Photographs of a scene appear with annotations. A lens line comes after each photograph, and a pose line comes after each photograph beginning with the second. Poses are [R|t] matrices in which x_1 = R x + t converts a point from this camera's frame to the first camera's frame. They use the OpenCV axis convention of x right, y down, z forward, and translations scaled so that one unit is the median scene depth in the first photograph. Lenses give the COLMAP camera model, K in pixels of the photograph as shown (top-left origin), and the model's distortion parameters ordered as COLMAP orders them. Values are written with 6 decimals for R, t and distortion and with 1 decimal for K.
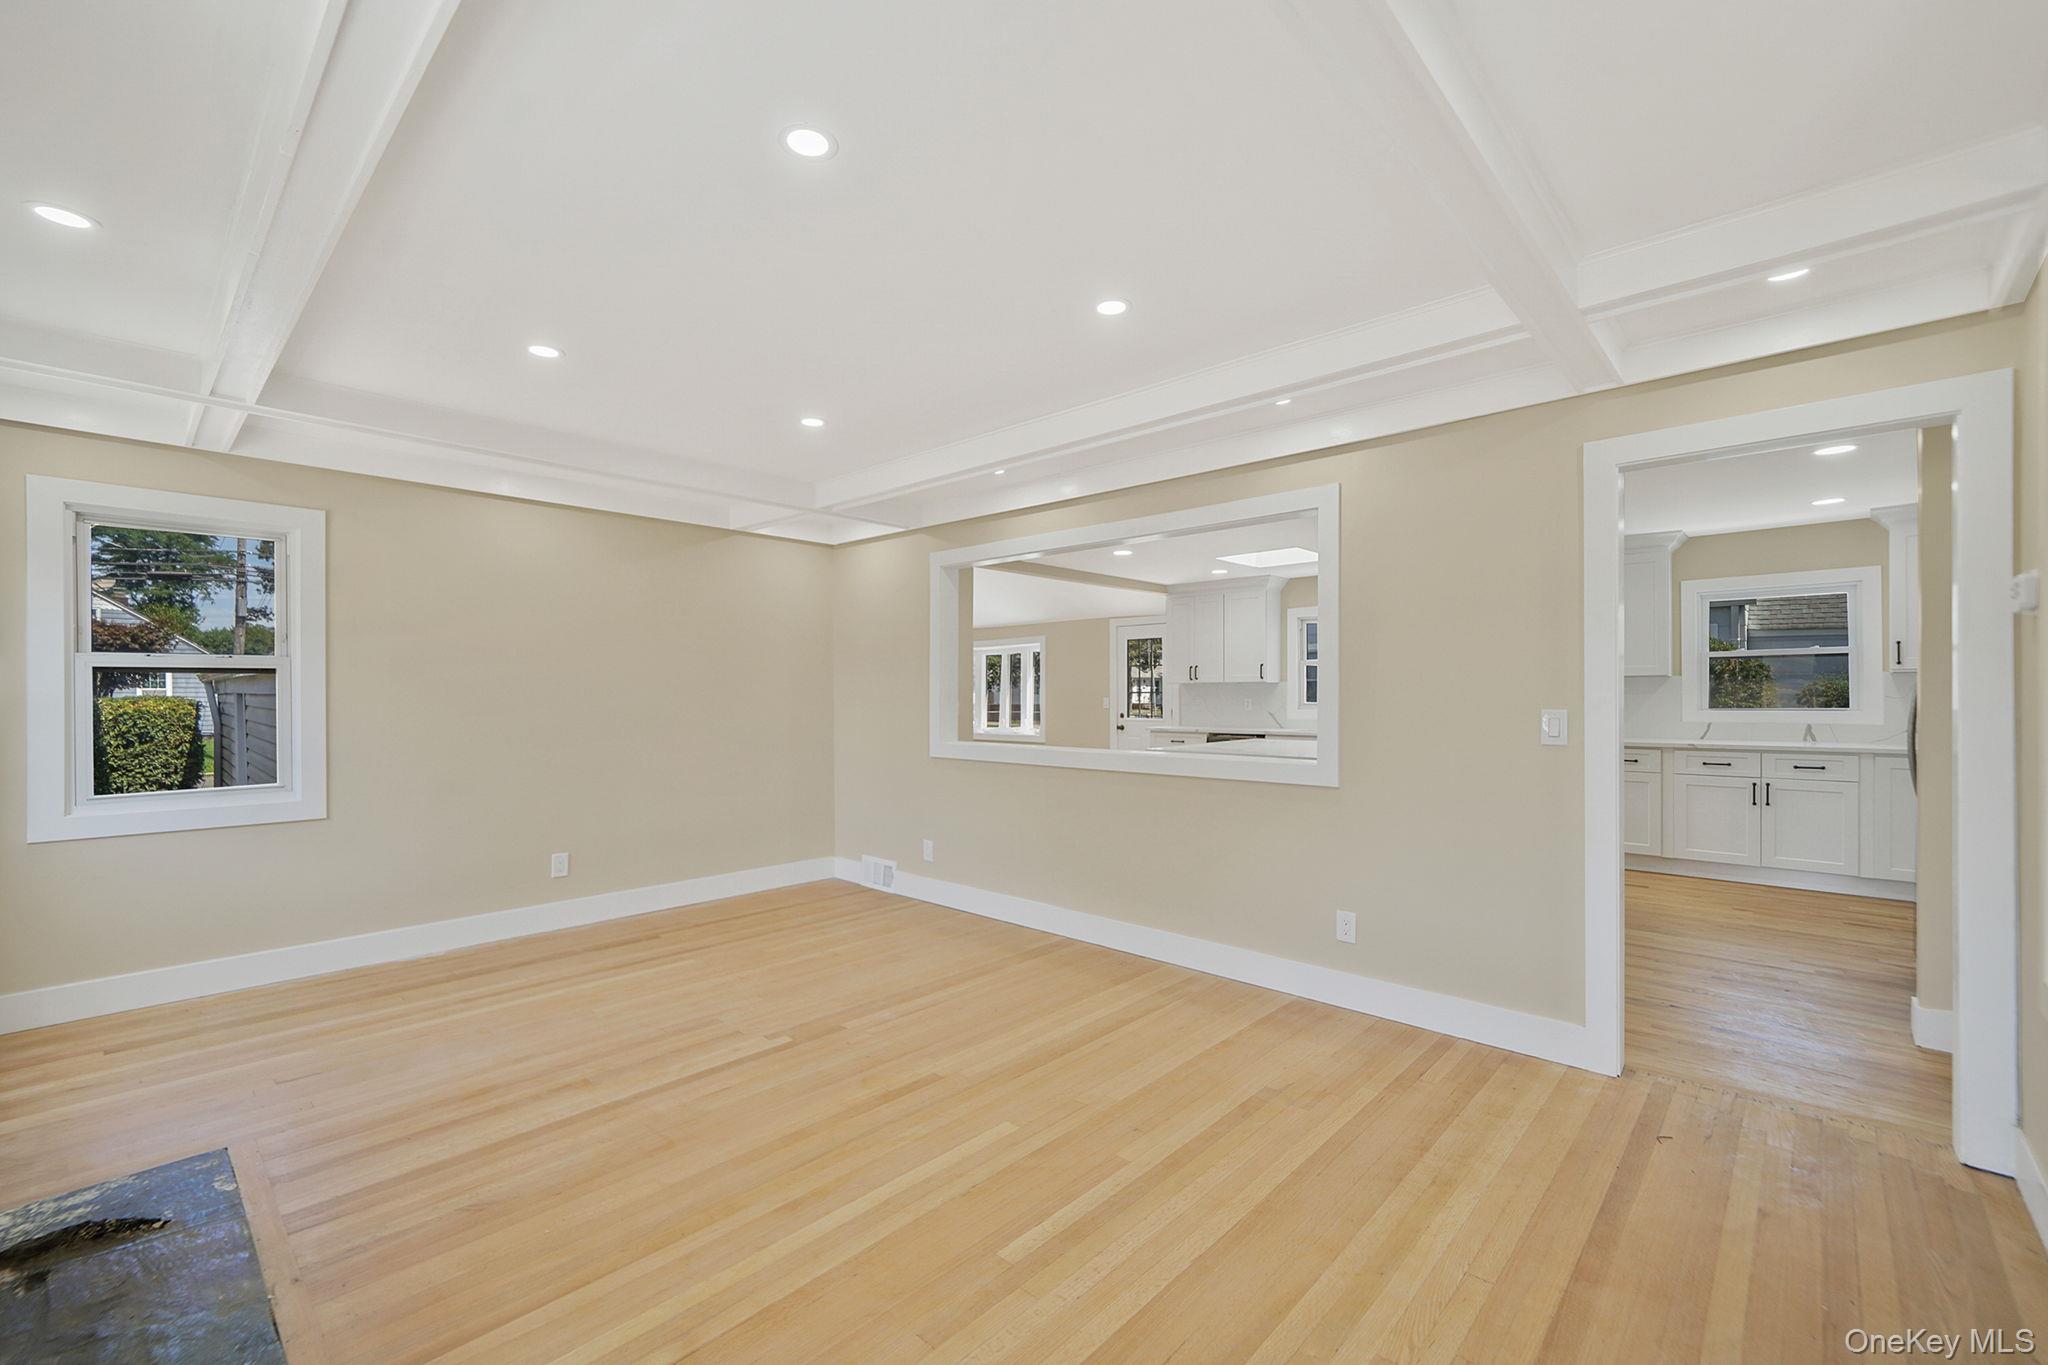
lens RADIAL K [[830.8, 0, 1042.3], [0, 830.8, 696.2], [0, 0, 1]] dist [-0.000823, 0.000592]
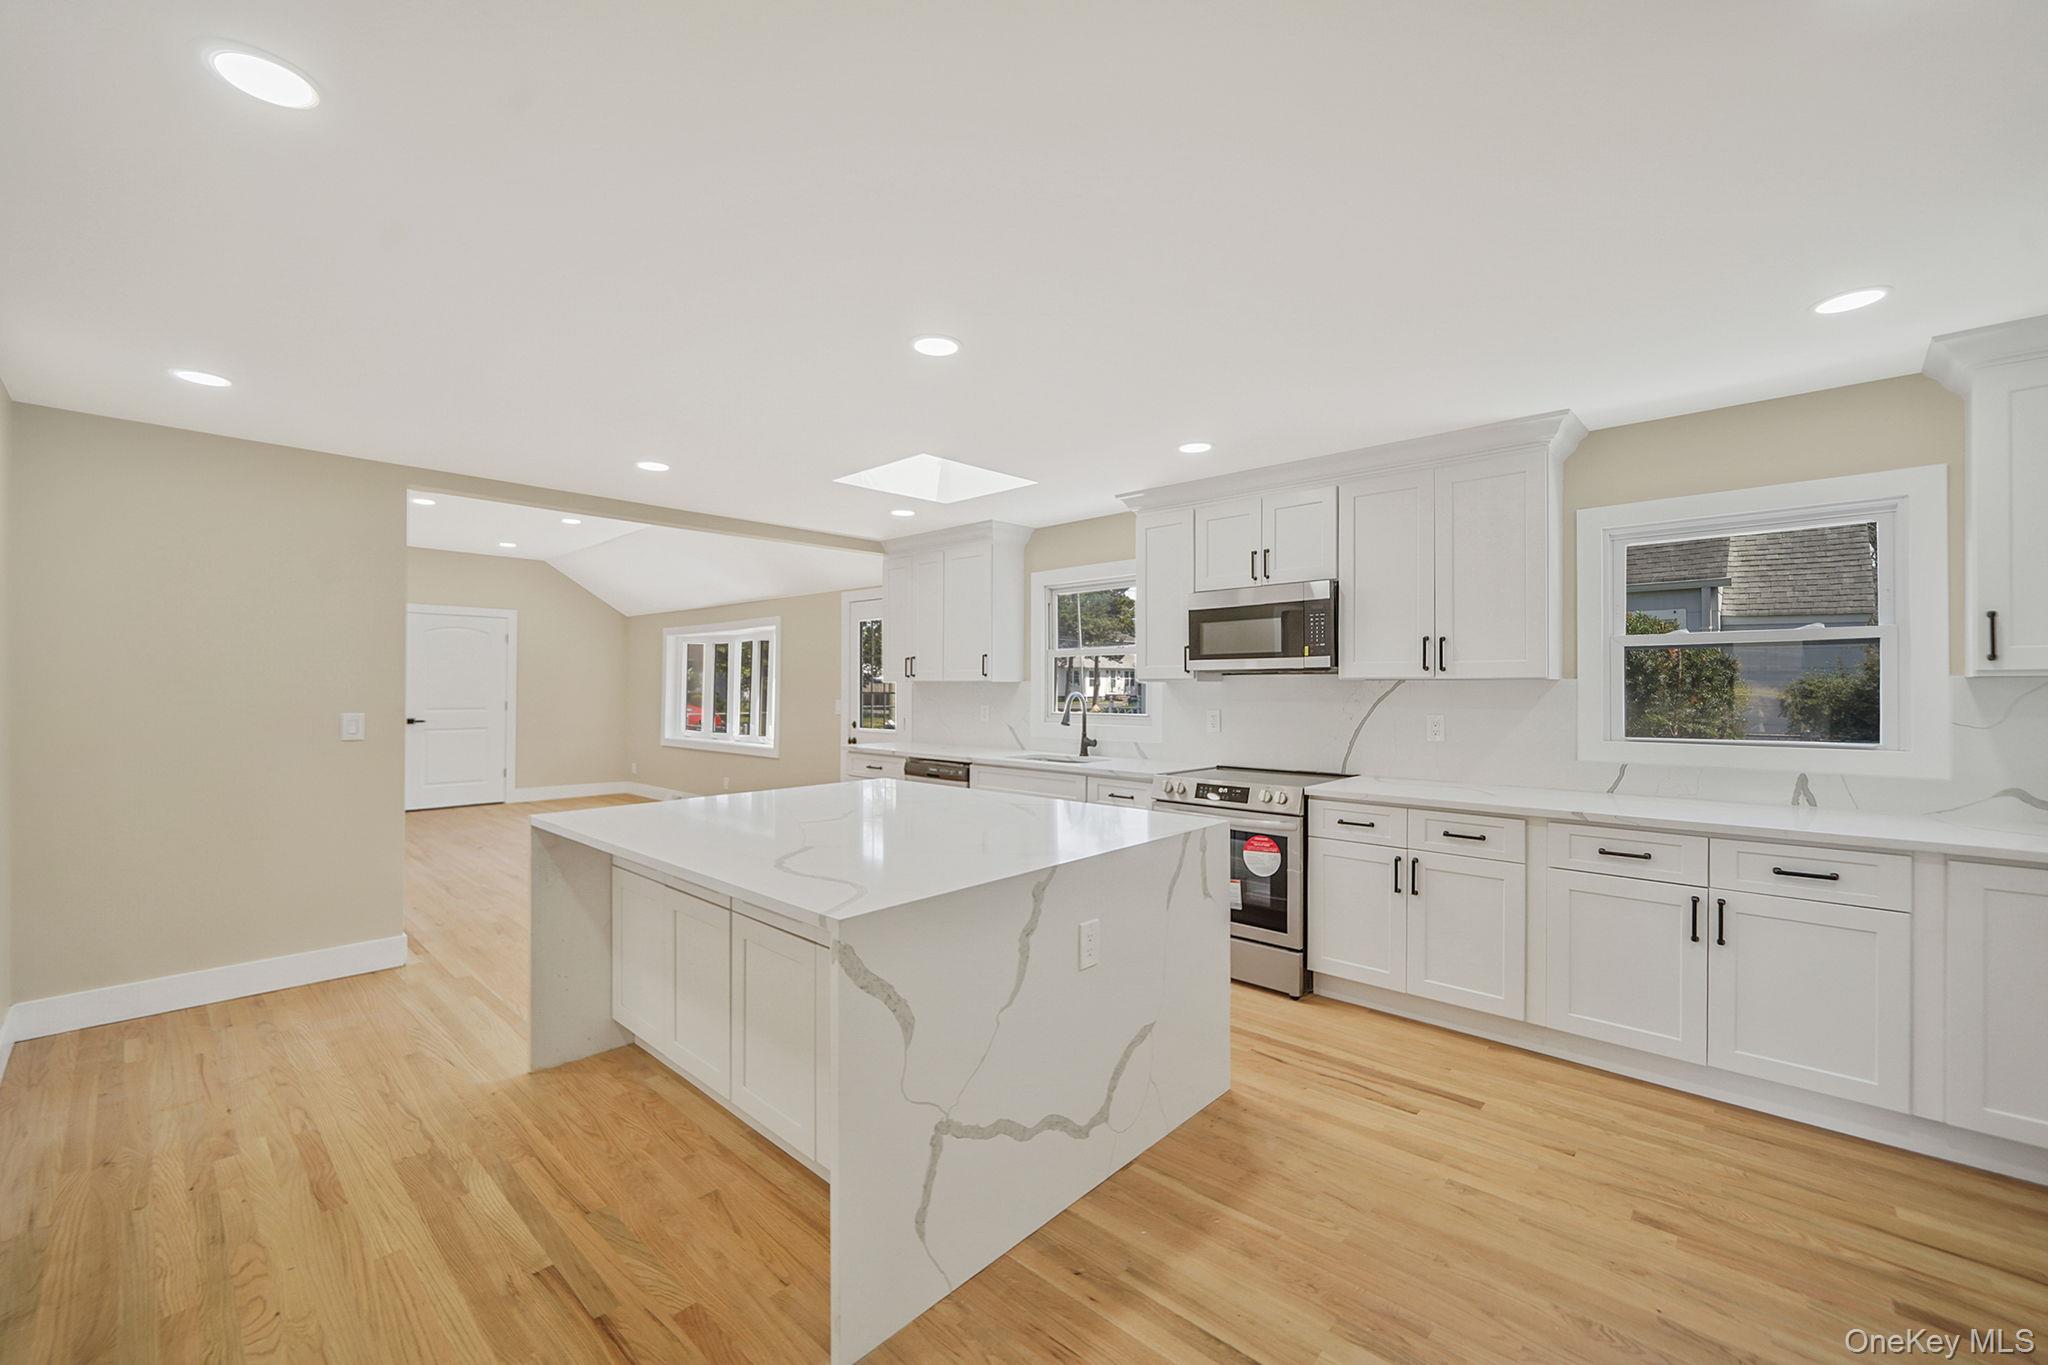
lens RADIAL K [[830.8, 0, 1035.3], [0, 830.8, 686.3], [0, 0, 1]] dist [-0.000823, 0.000592]
pose [[0.999969, 0.004535, 0.006438, 0.405174], [-0.004533, 0.999990, -0.000320, -0.017907], [-0.006439, 0.000291, 0.999979, 0.446354]]
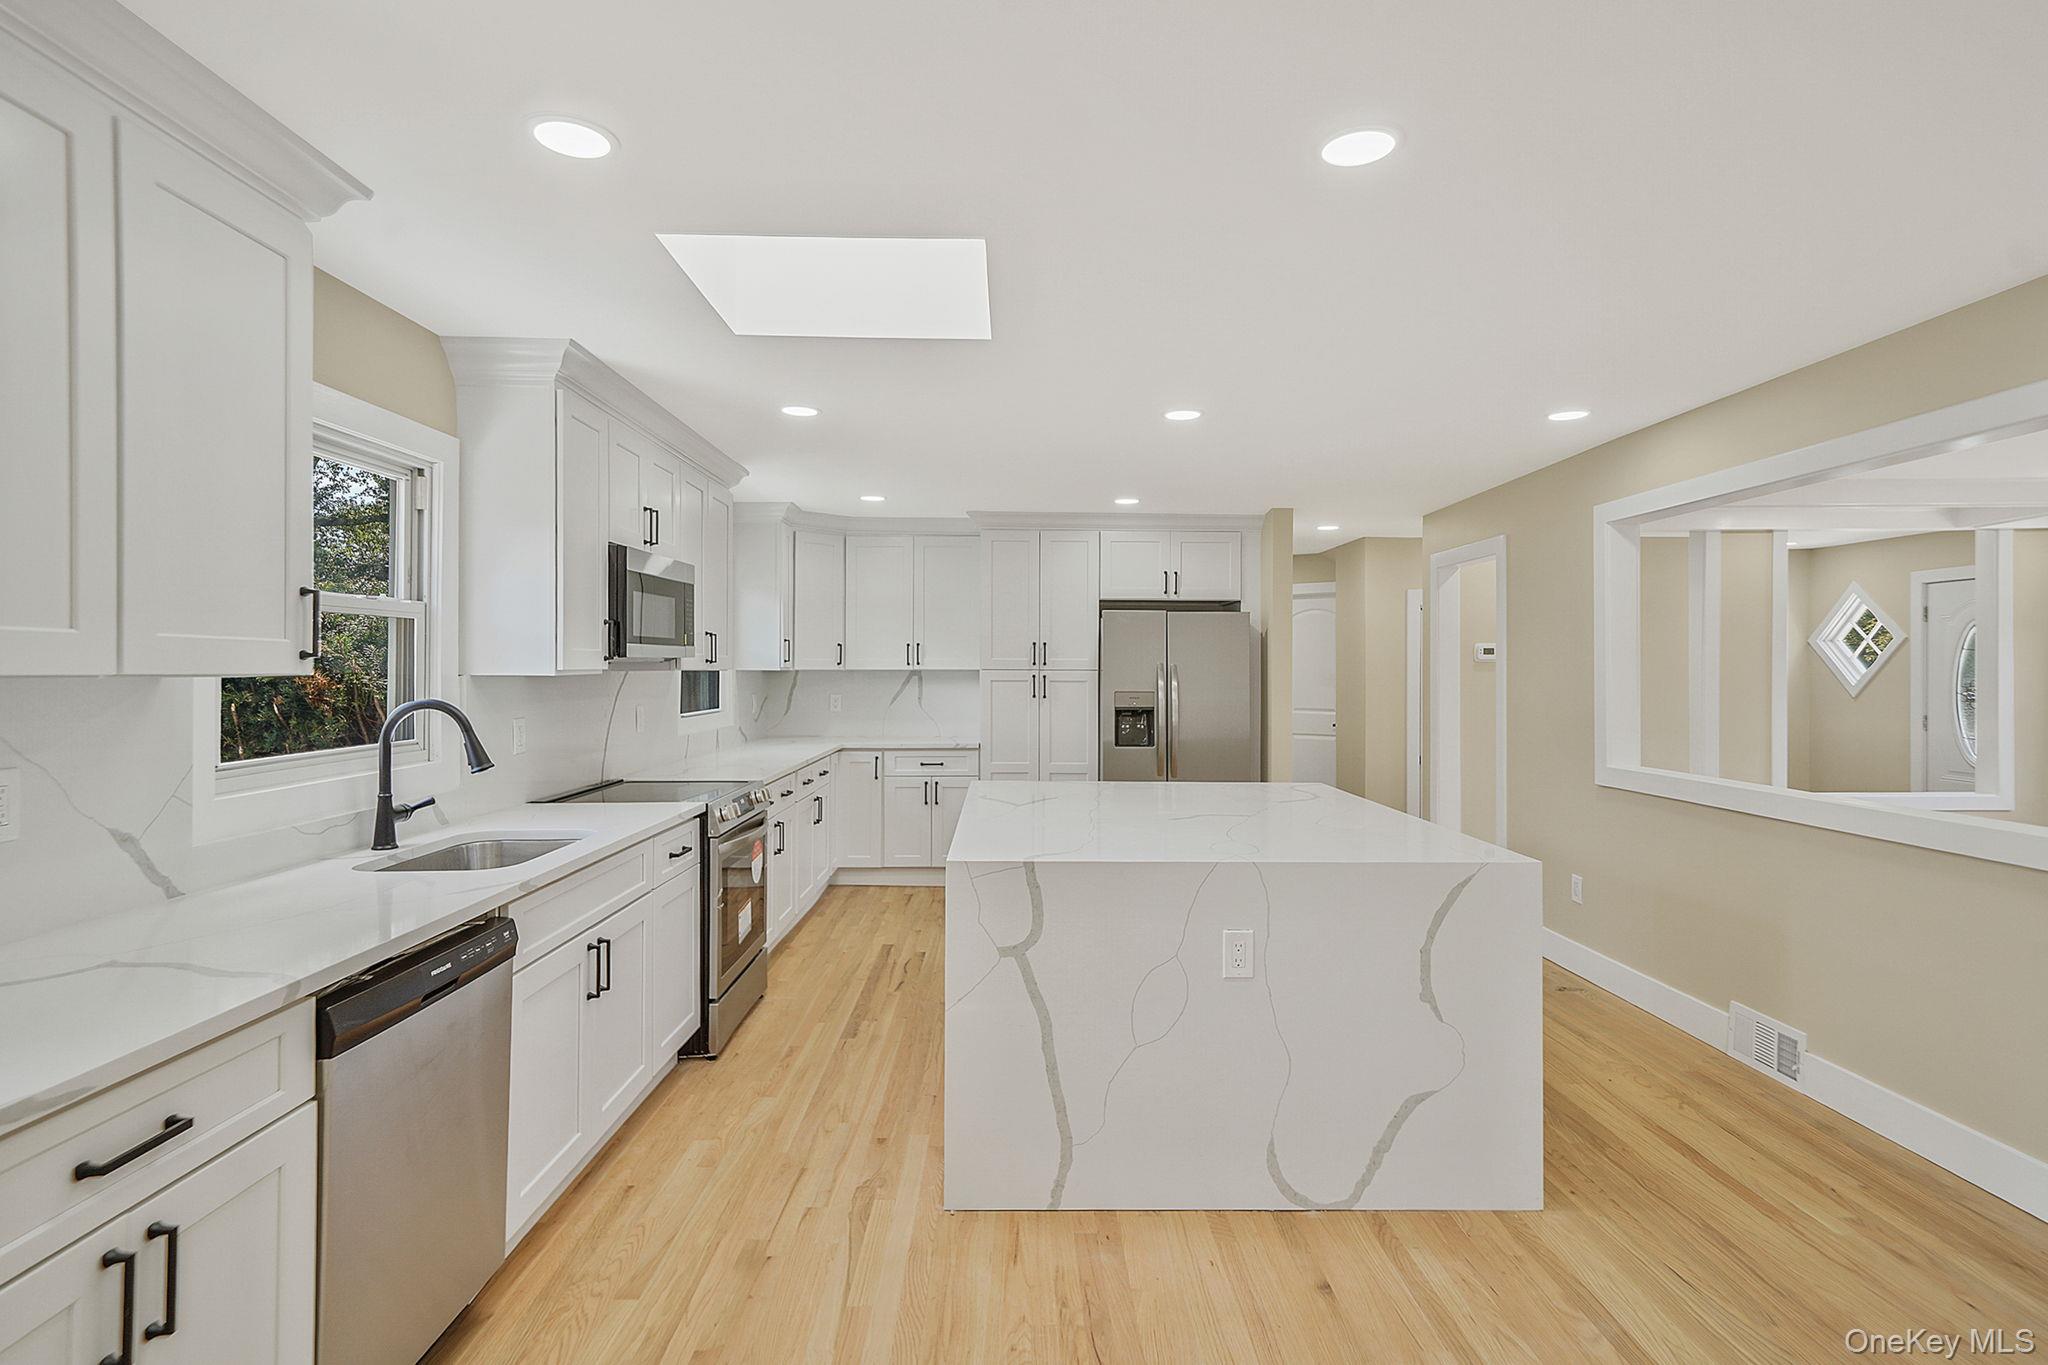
lens RADIAL K [[1037.3, 0, 1027.0], [0, 1037.3, 674.1], [0, 0, 1]] dist [0.016028, 0.000577]
pose [[-0.695631, -0.001942, 0.718397, -0.062438], [0.001037, 0.999993, 0.003708, -0.024005], [-0.718399, 0.003325, -0.695624, 1.419756]]
